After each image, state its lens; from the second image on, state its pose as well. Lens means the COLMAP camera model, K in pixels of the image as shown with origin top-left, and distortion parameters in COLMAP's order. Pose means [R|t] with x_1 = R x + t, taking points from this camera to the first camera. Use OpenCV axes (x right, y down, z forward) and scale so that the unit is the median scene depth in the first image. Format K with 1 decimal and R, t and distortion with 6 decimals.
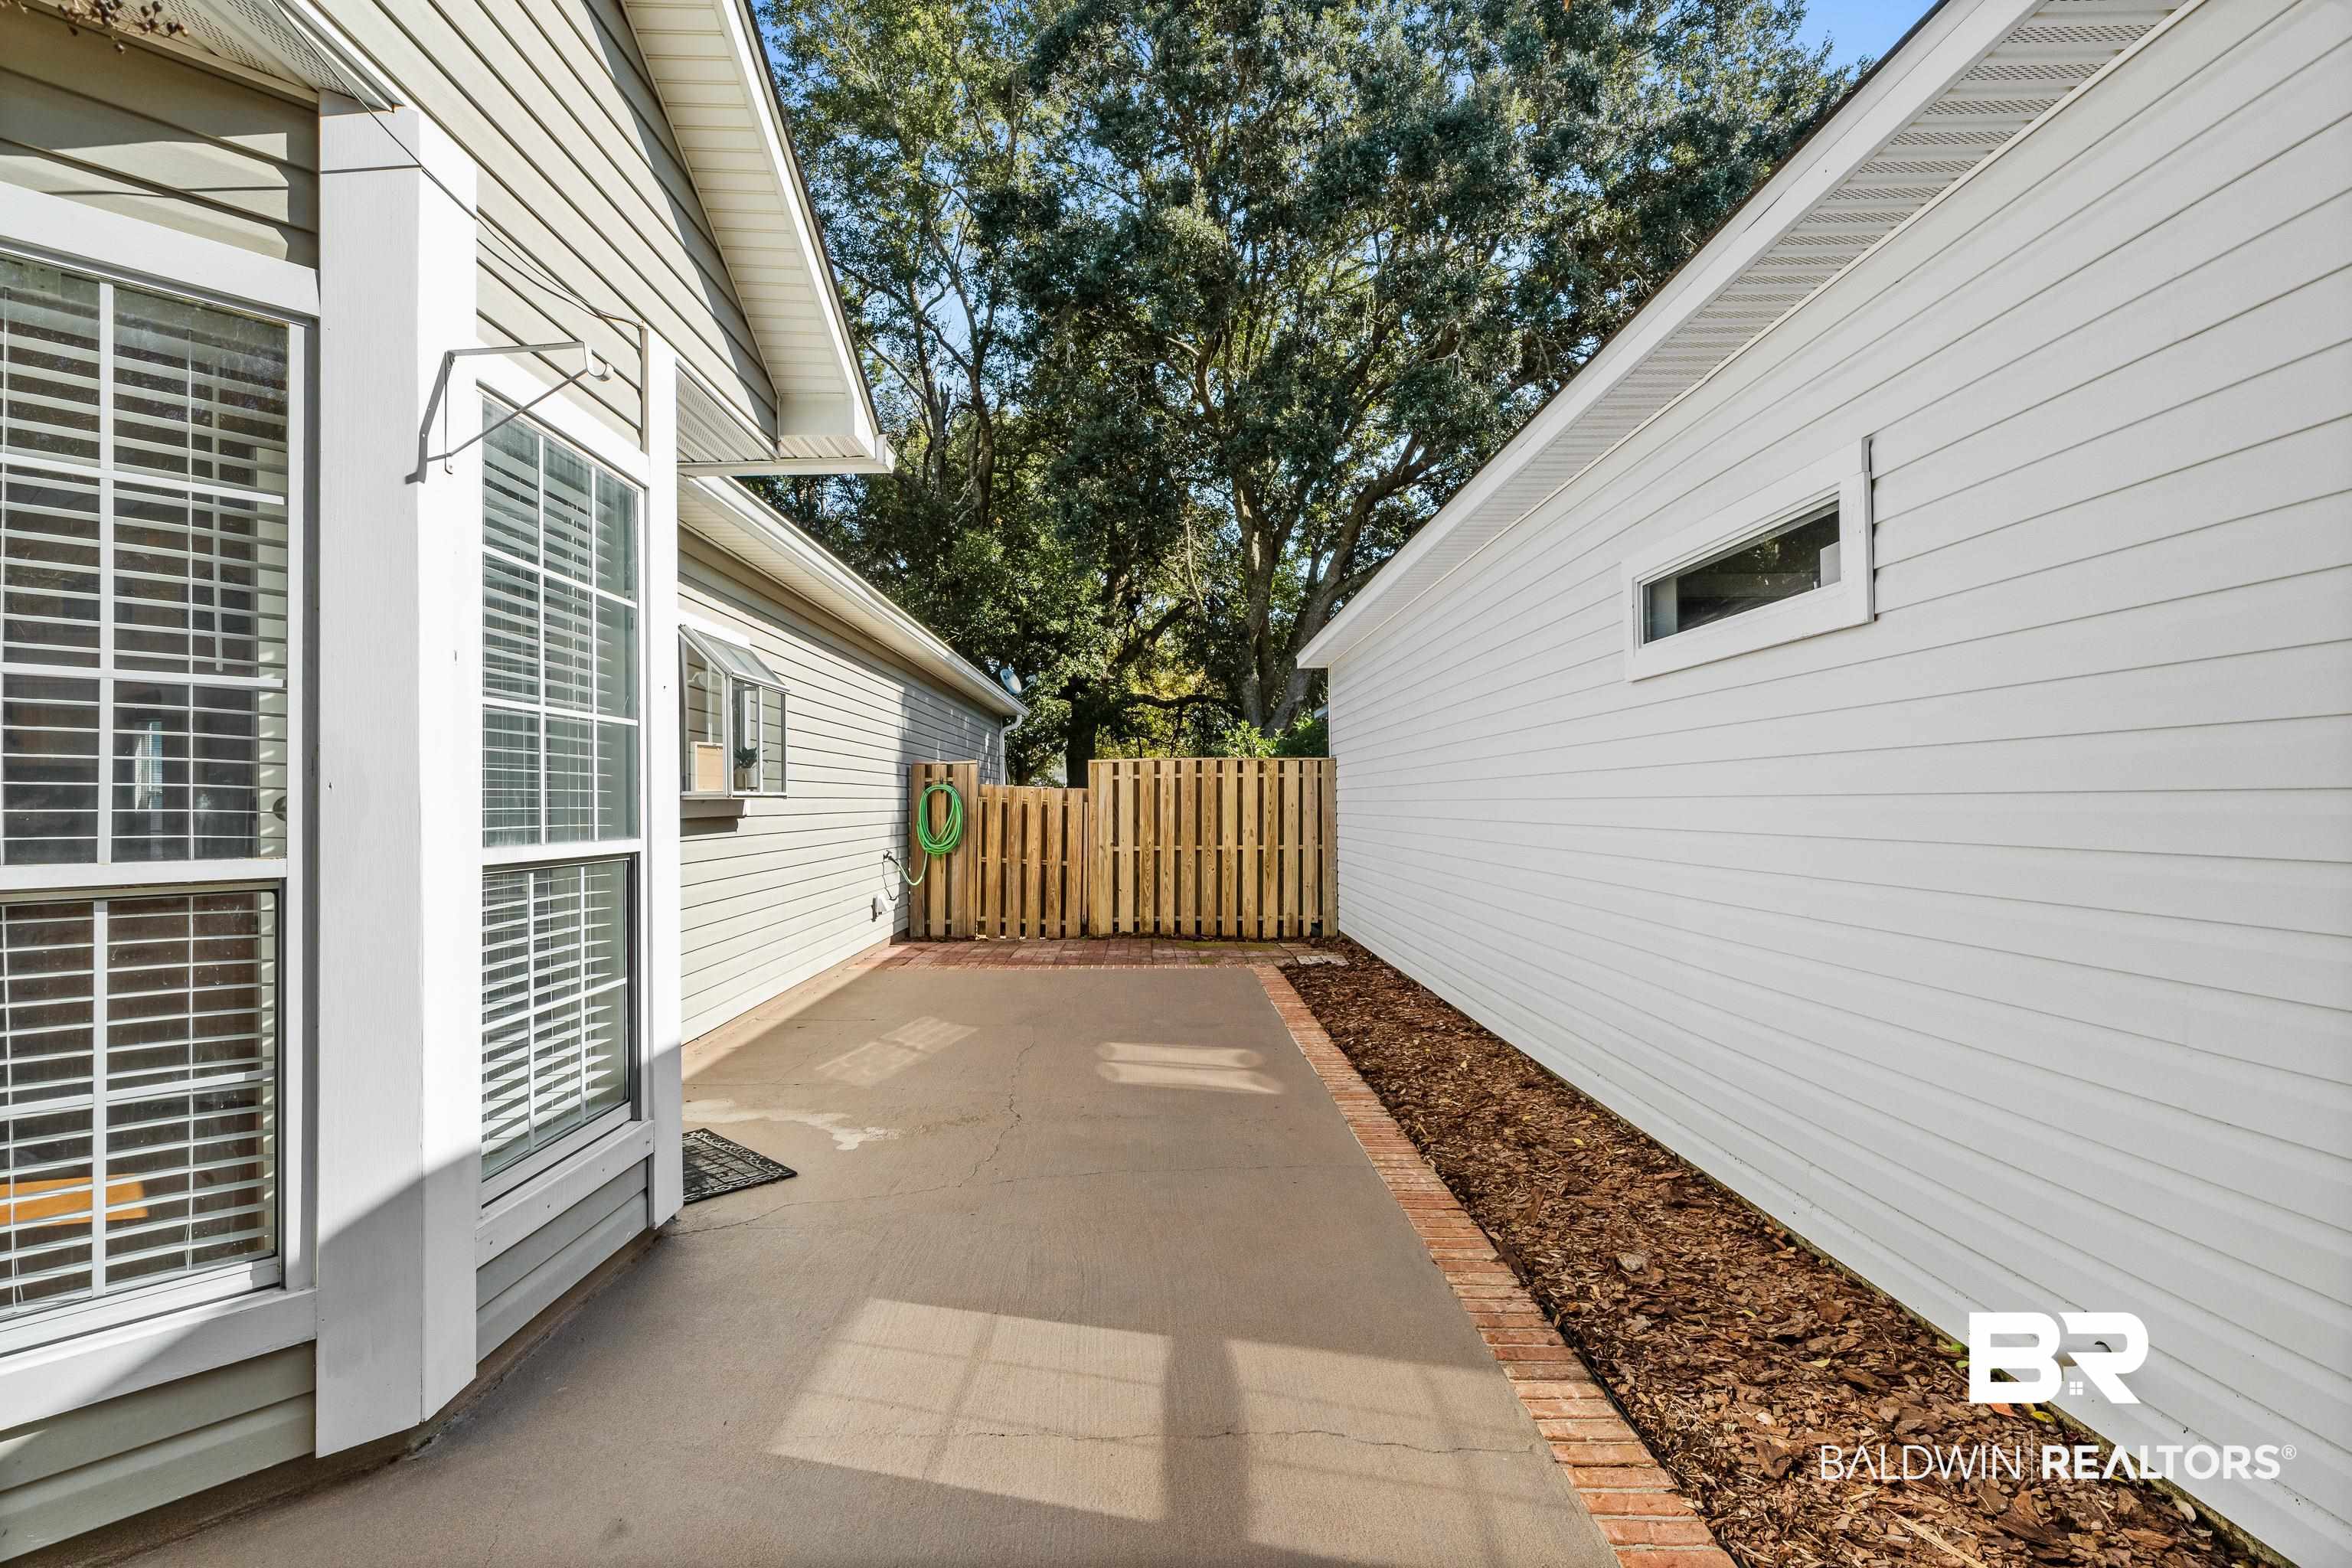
lens RADIAL K [[1066.8, 0, 1172.6], [0, 1066.8, 791.1], [0, 0, 1]] dist [0.007805, -0.000926]
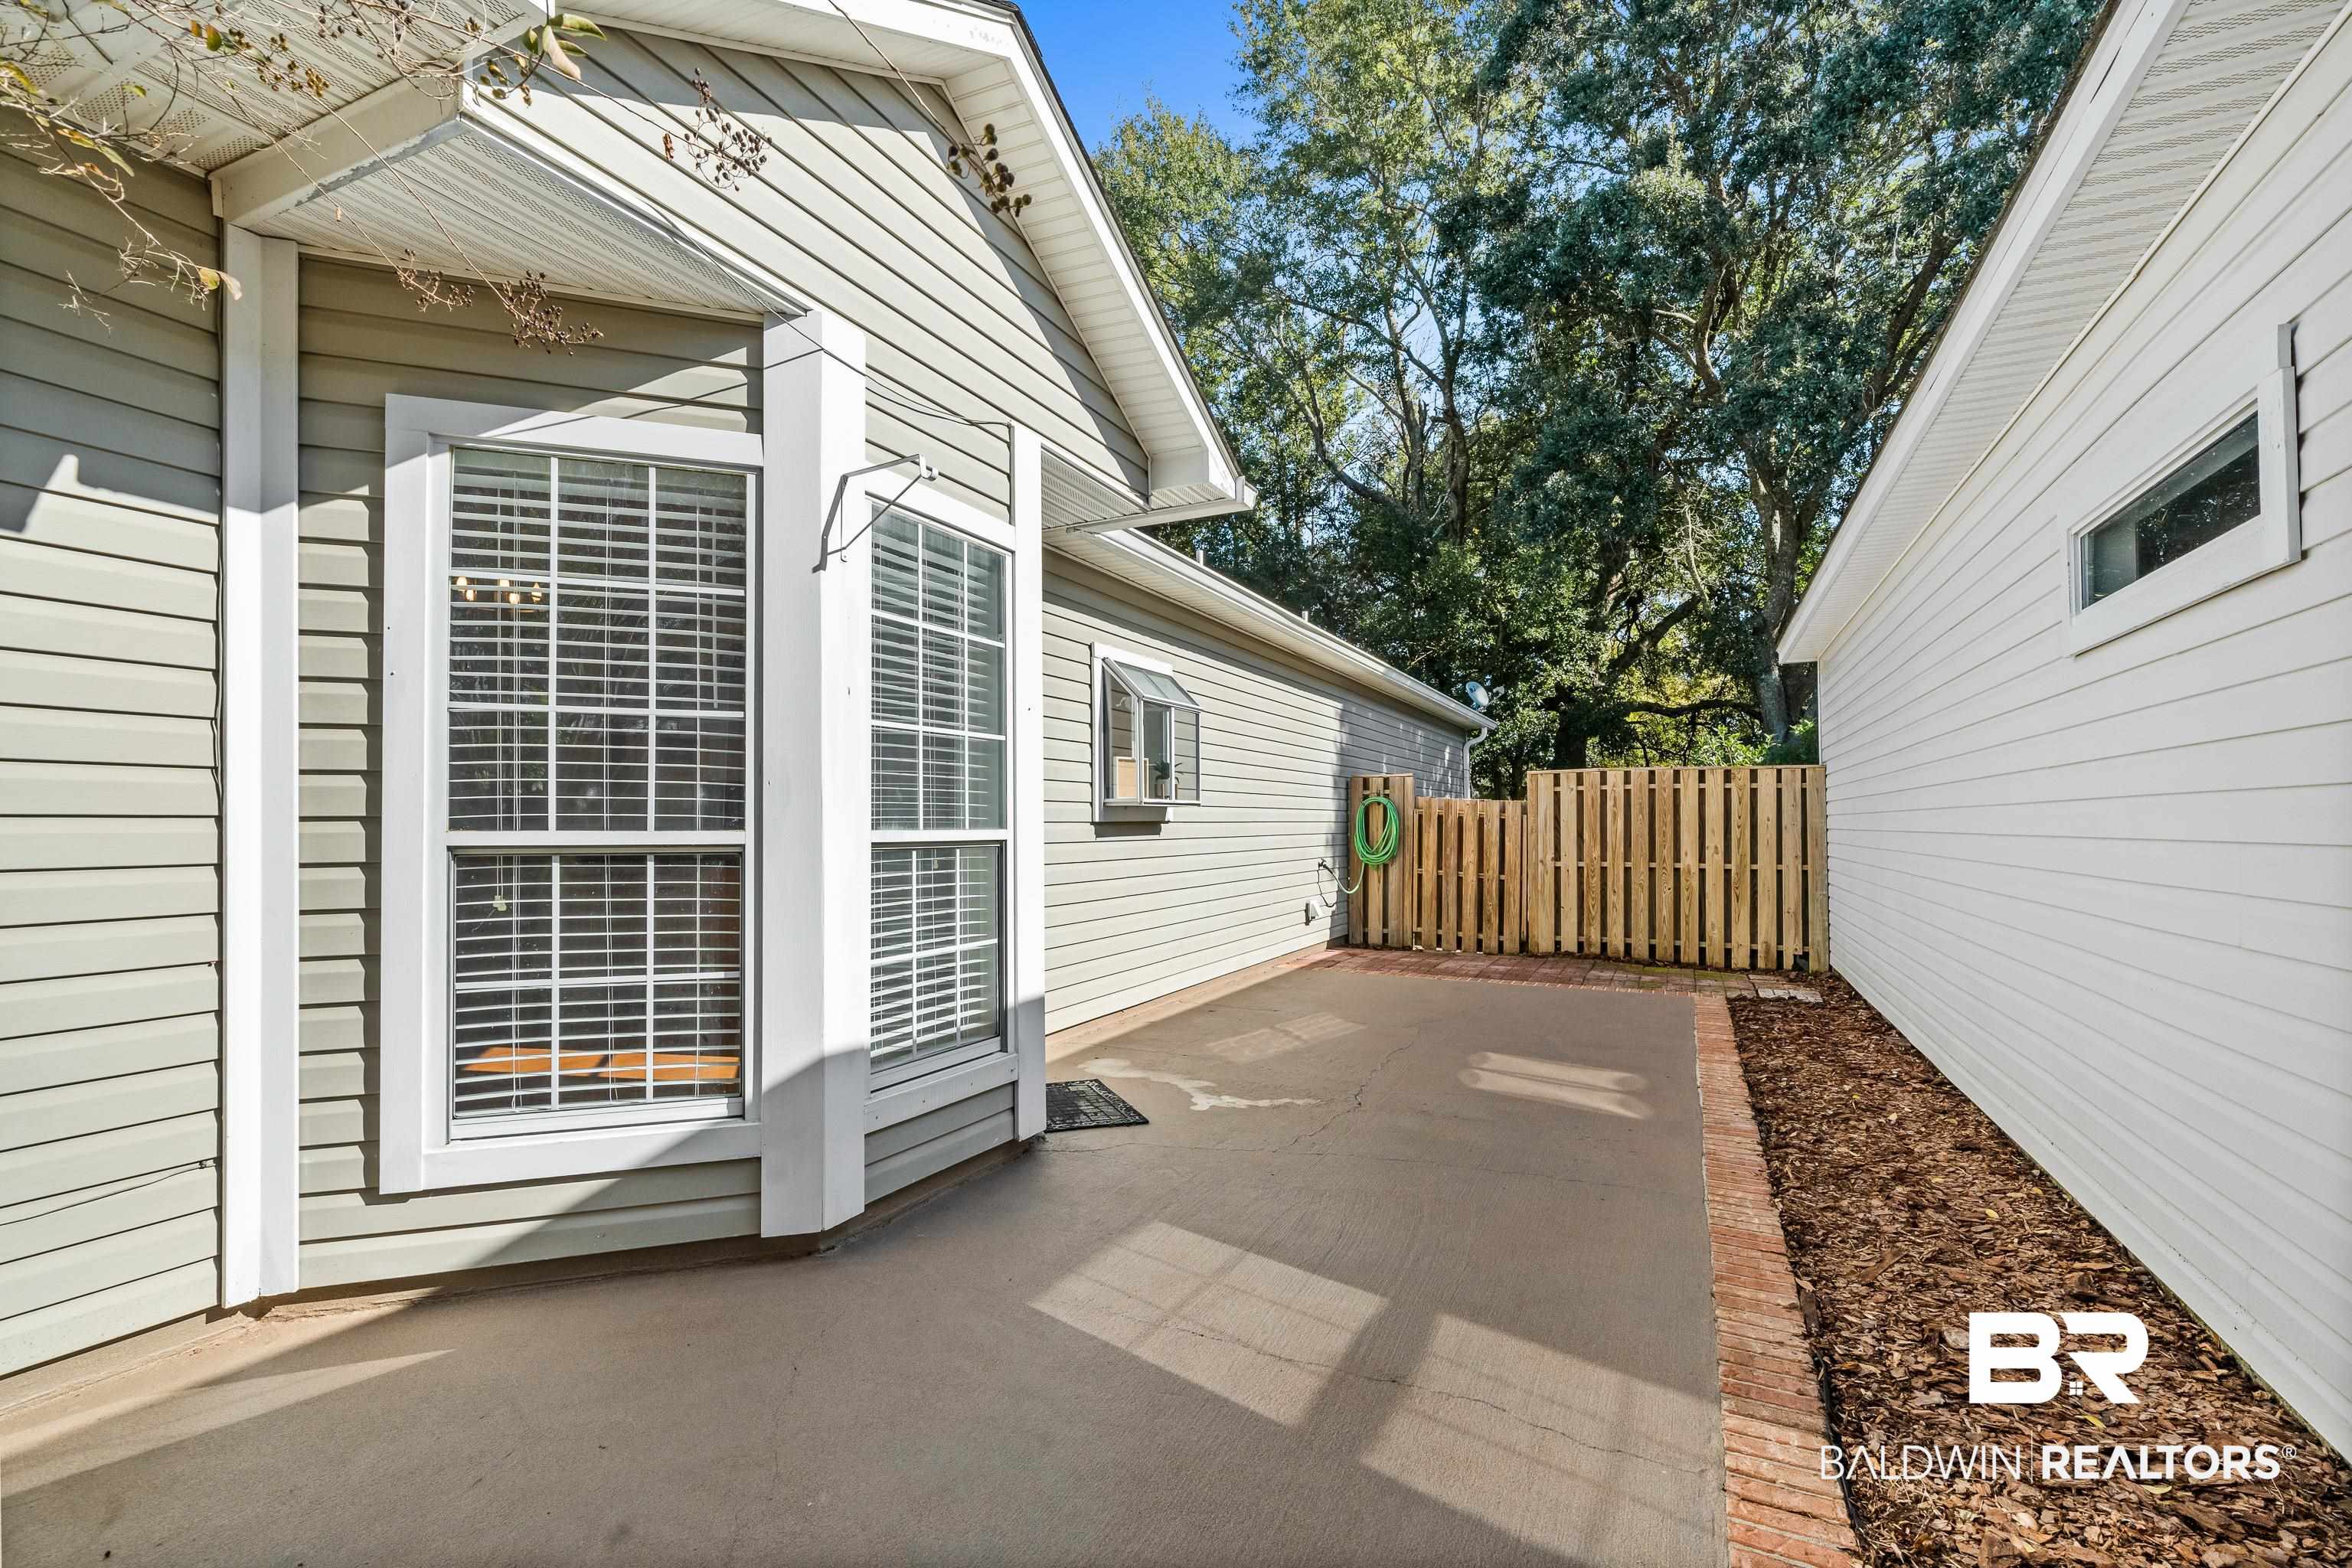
lens RADIAL K [[1066.8, 0, 1167.7], [0, 1066.8, 805.6], [0, 0, 1]] dist [0.007805, -0.000926]
pose [[0.895389, 0.001564, -0.445281, 0.197407], [-0.002573, 0.999995, -0.001662, 0.015008], [0.445277, 0.002633, 0.895389, -0.038327]]
